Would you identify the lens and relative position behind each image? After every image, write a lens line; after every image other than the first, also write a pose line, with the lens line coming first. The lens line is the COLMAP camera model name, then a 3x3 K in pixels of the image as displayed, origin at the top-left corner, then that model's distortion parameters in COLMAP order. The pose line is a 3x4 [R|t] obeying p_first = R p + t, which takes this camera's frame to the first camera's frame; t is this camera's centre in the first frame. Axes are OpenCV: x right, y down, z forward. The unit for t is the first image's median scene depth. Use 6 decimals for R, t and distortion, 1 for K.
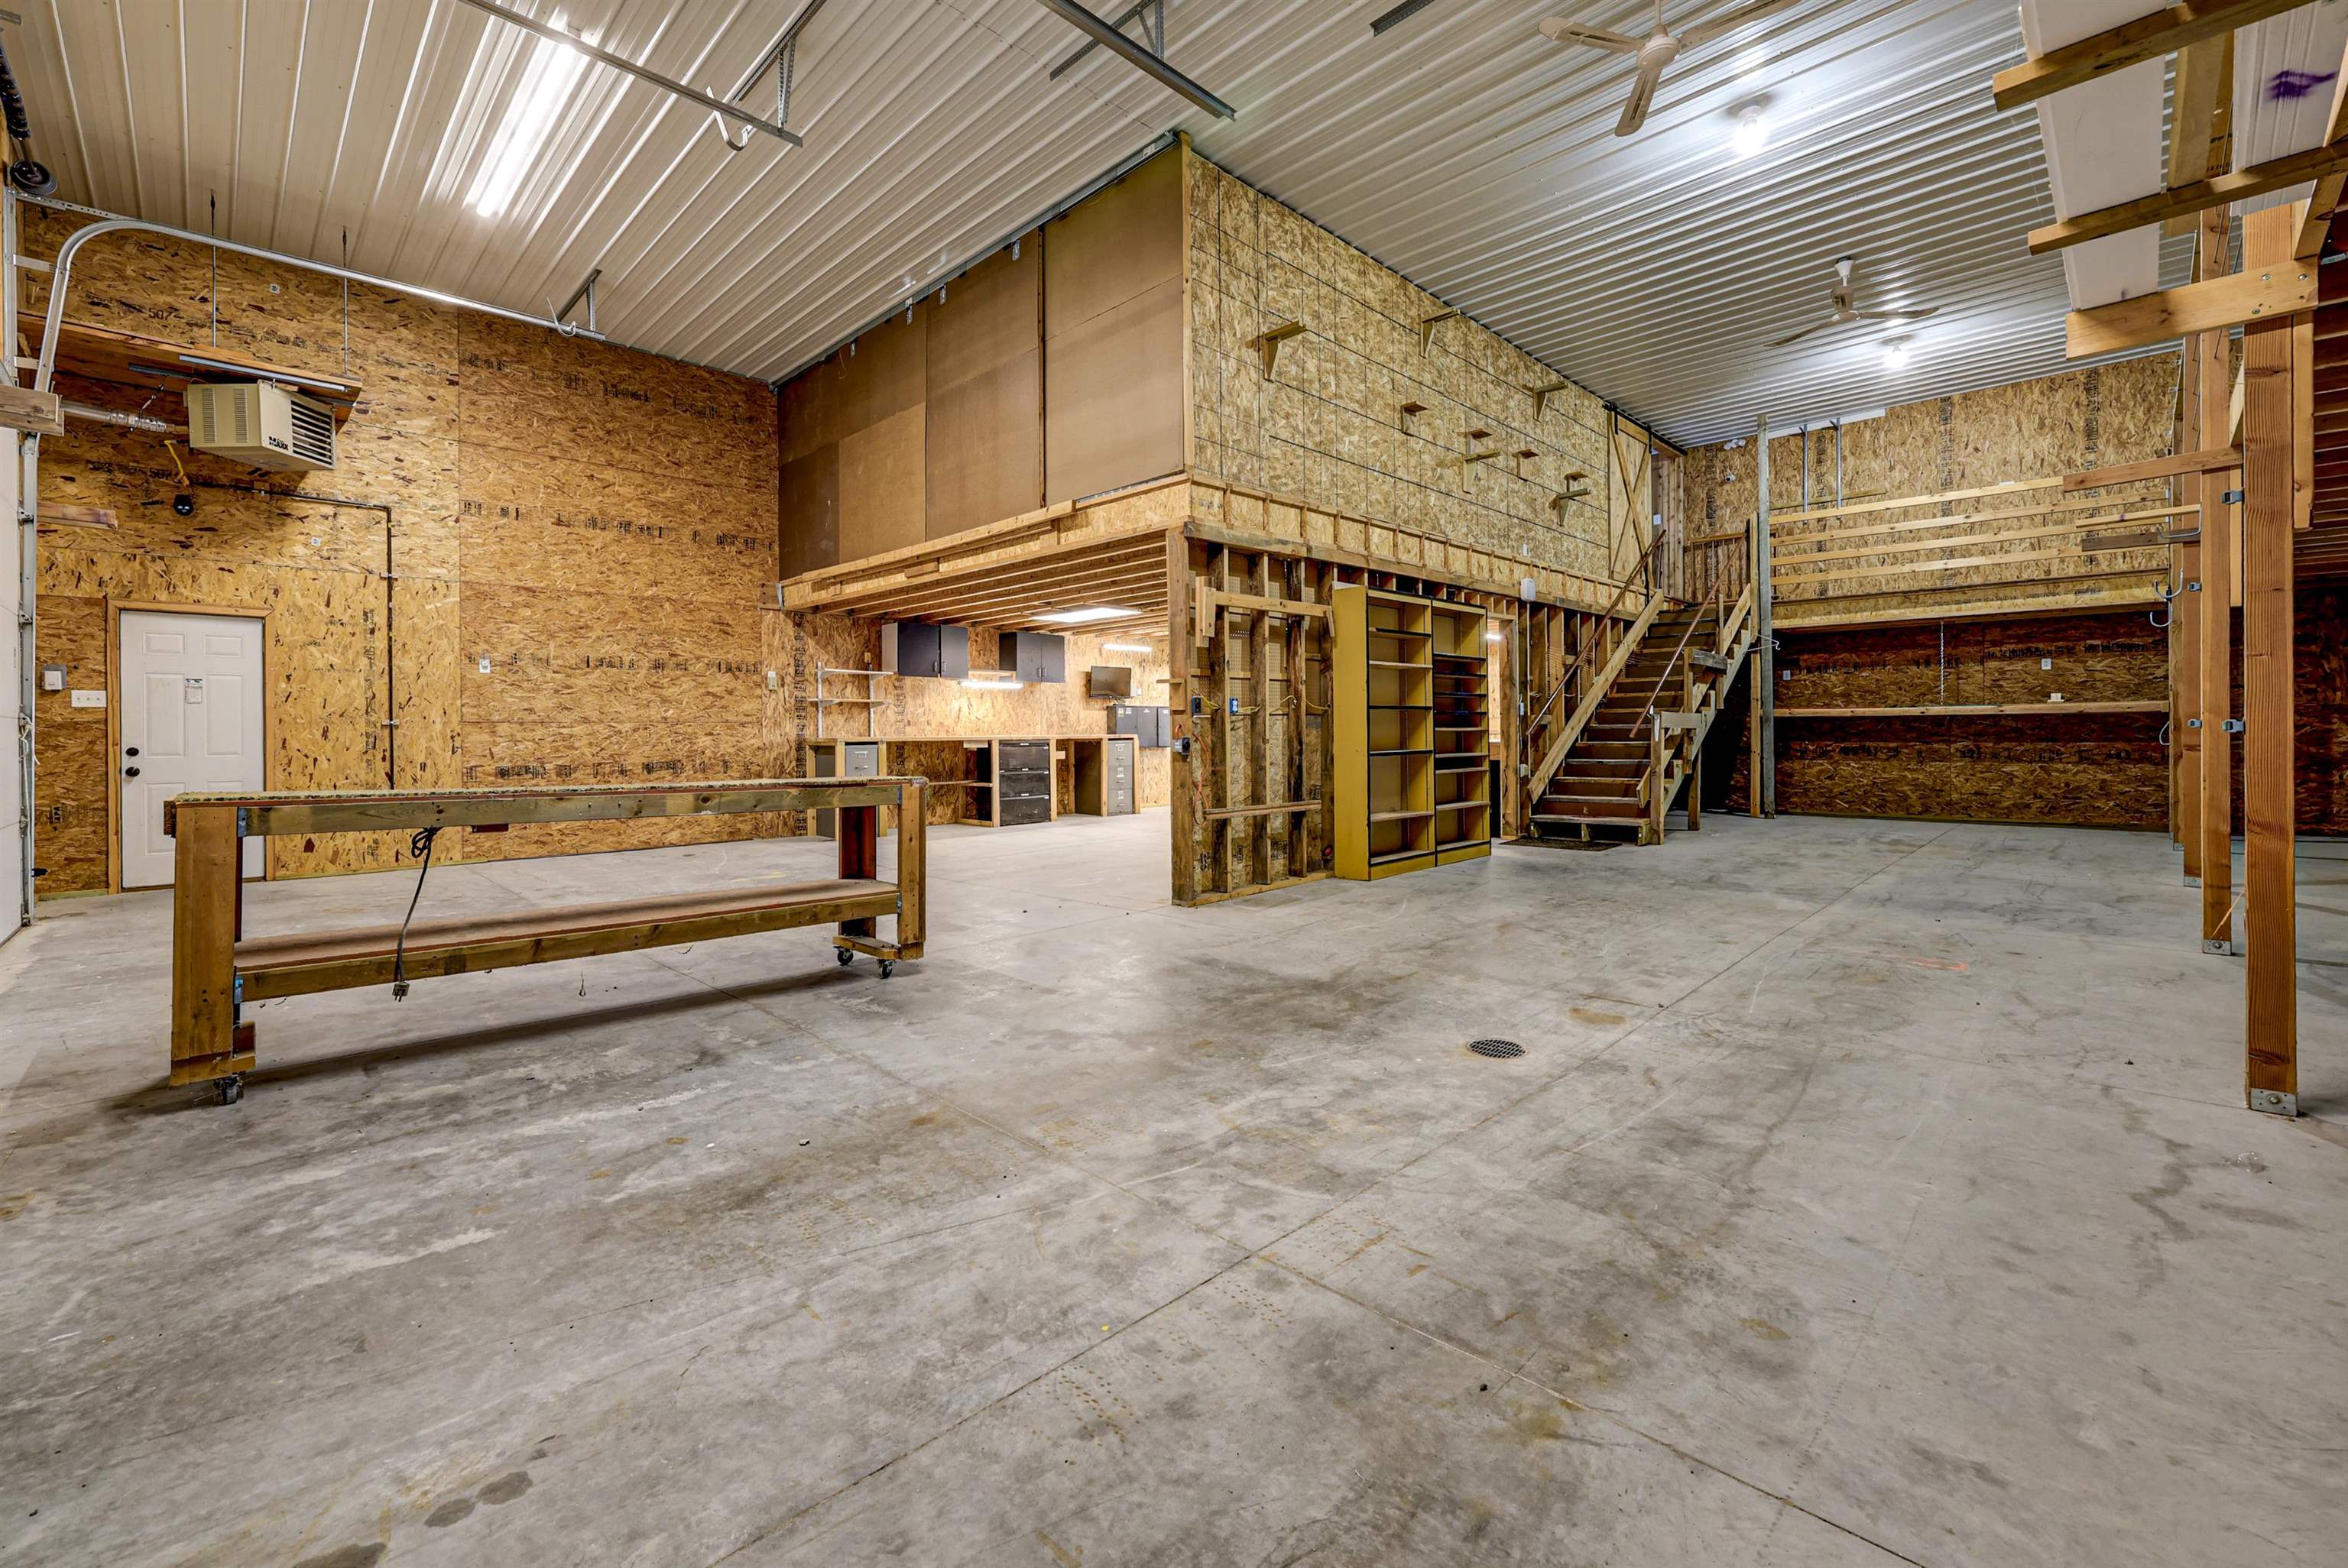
lens RADIAL K [[968.8, 0, 1181.2], [0, 968.8, 740.6], [0, 0, 1]] dist [-0.000772, 0.000646]
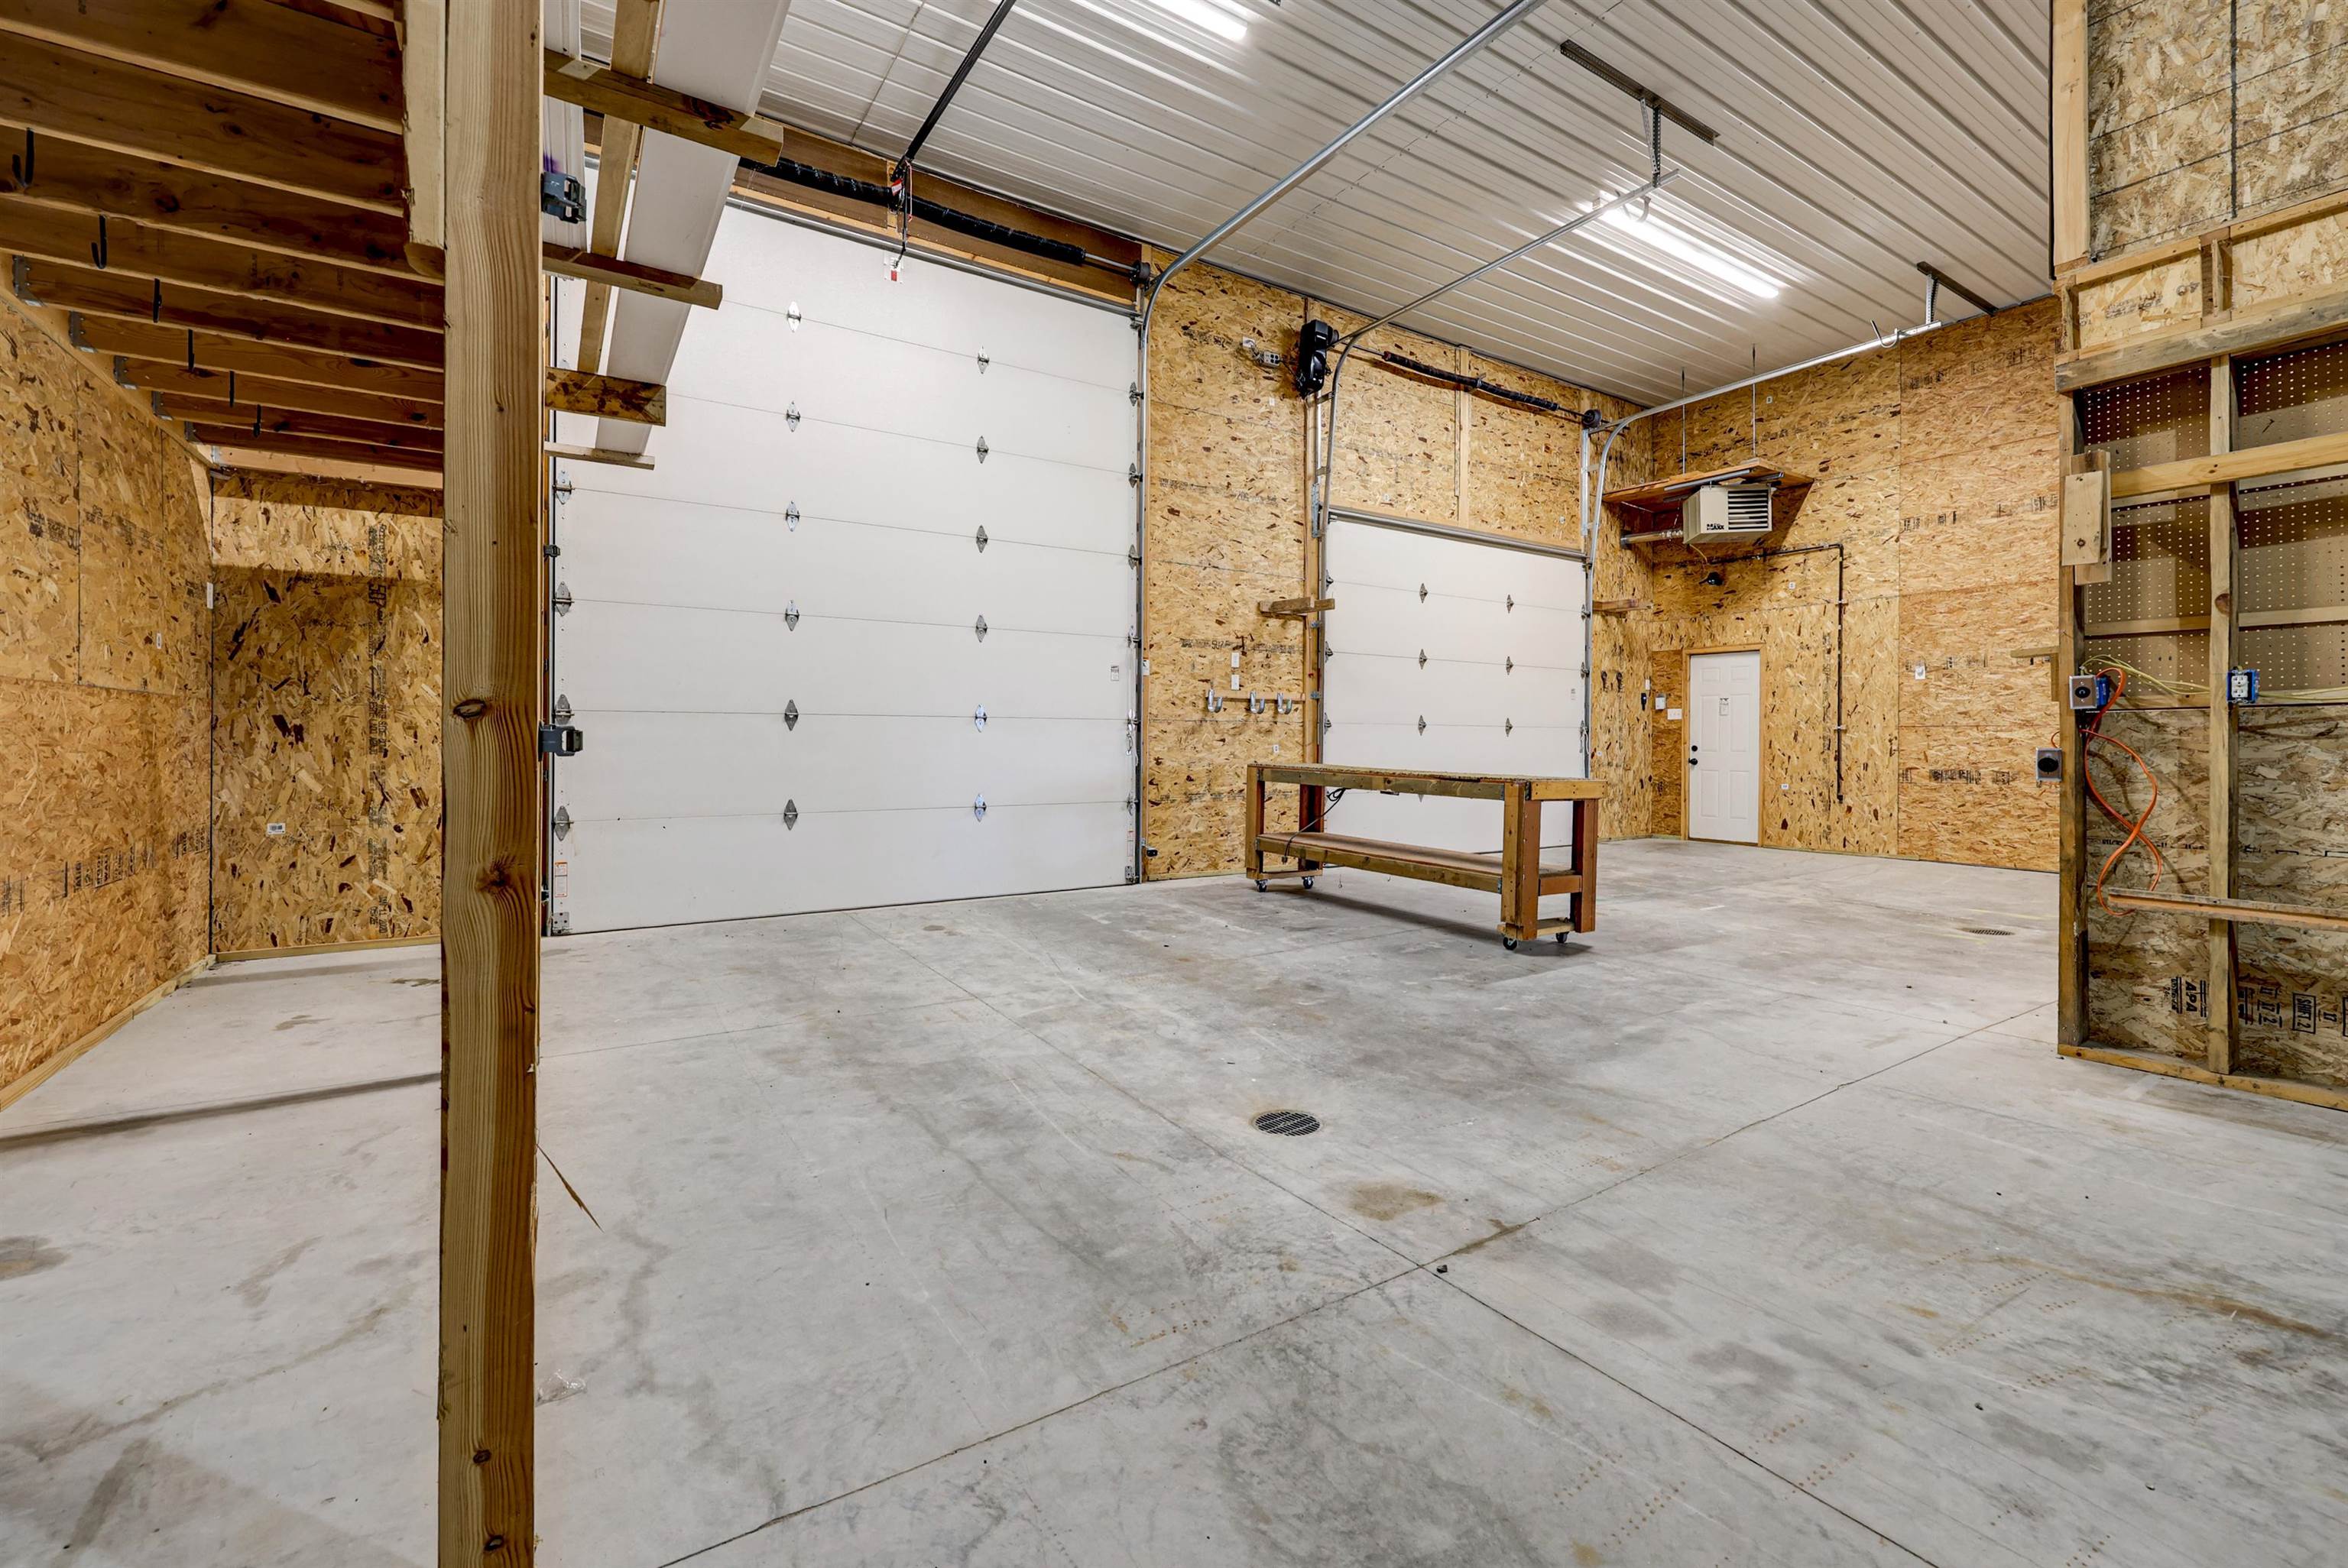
lens RADIAL K [[968.8, 0, 1177.1], [0, 968.8, 731.2], [0, 0, 1]] dist [-0.000772, 0.000646]
pose [[-0.212837, -0.001929, -0.977086, 1.191707], [-0.008755, 0.999962, -0.000067, -0.017001], [0.977048, 0.008540, -0.212846, 1.115128]]
